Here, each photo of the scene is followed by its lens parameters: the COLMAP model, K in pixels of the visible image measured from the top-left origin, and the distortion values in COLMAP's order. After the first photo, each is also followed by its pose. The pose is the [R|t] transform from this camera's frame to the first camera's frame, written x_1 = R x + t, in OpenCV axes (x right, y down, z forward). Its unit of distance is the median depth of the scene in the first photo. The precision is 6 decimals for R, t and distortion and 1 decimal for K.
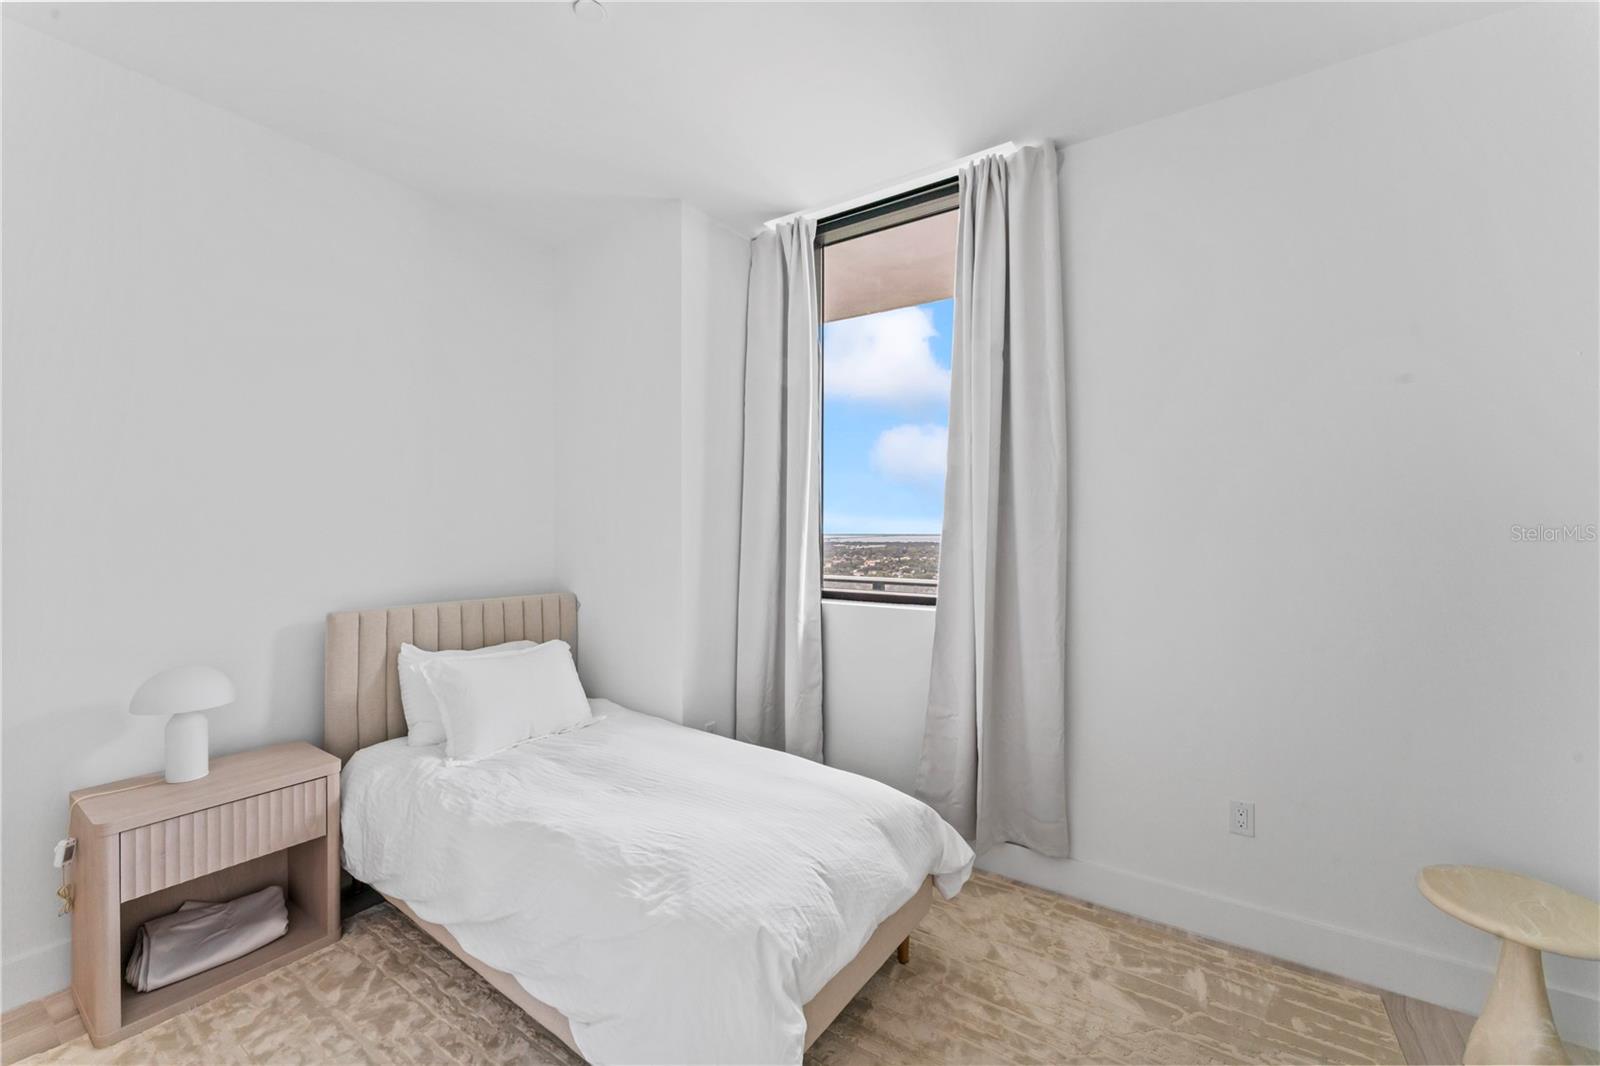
lens RADIAL K [[648.8, 0, 801.1], [0, 648.8, 531.8], [0, 0, 1]] dist [-0.004651, 0.003239]
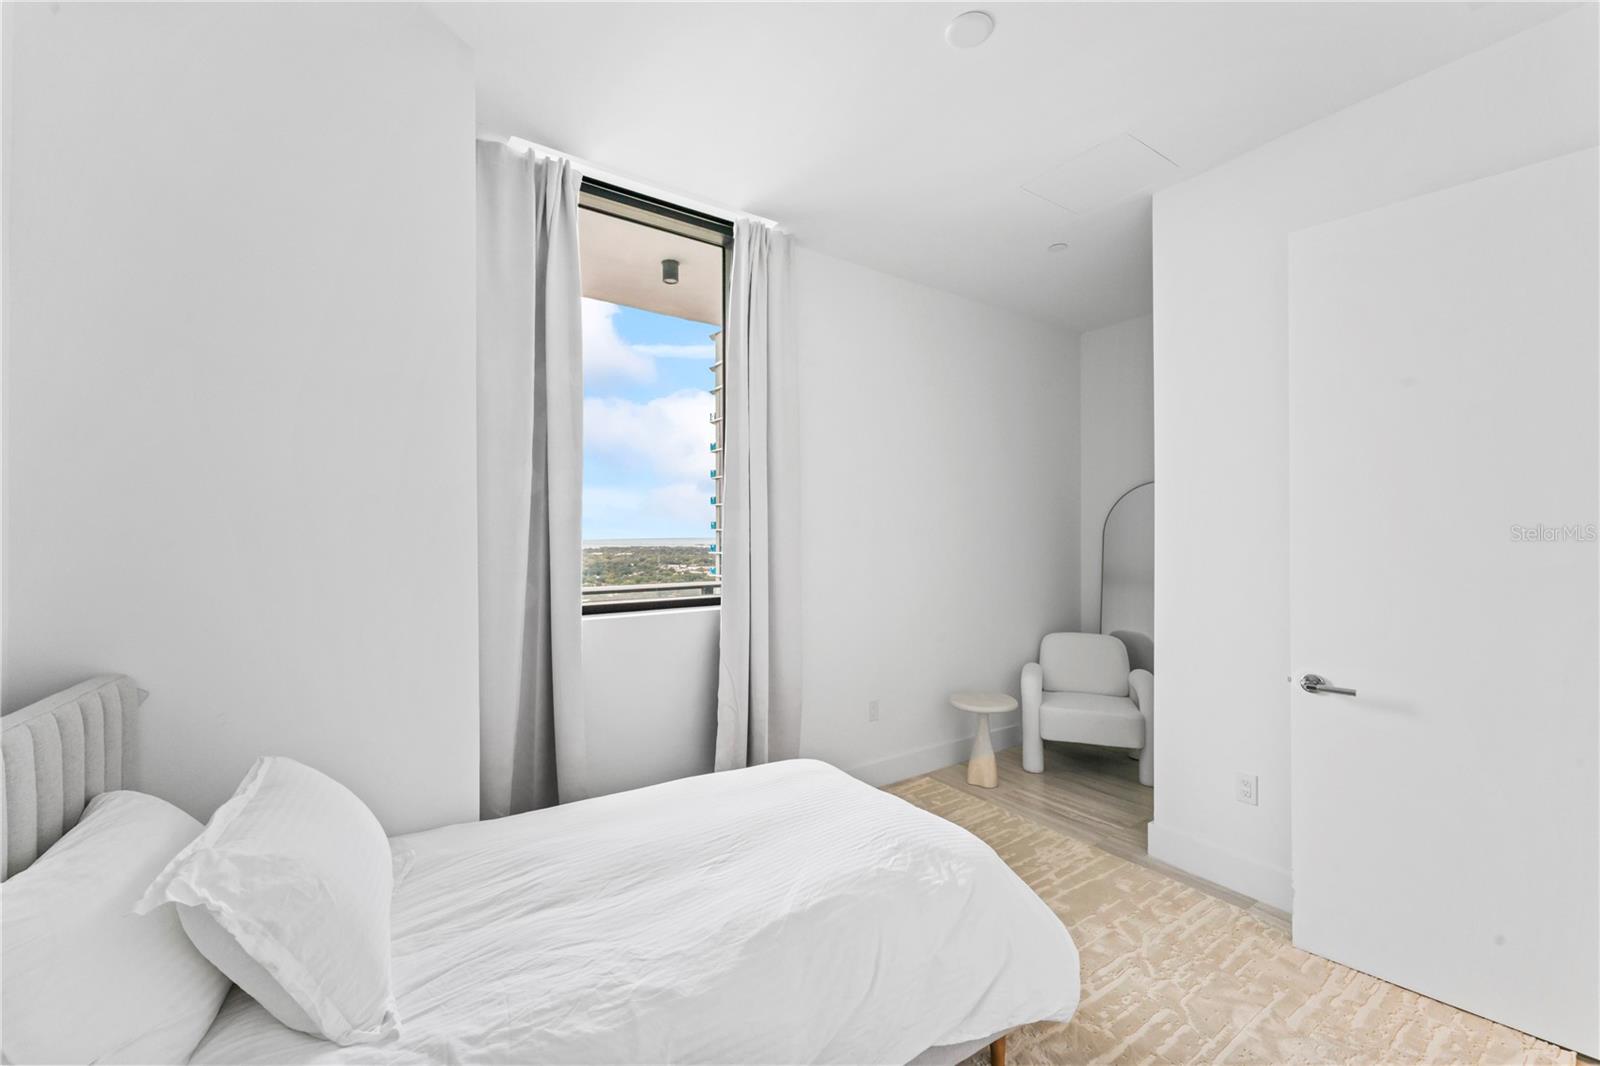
lens RADIAL K [[648.8, 0, 799.9], [0, 648.8, 533.7], [0, 0, 1]] dist [-0.004651, 0.003239]
pose [[0.366075, -0.001710, 0.930584, -0.903999], [0.007591, 0.999971, -0.001149, -0.003453], [-0.930554, 0.007485, 0.366077, 0.565642]]
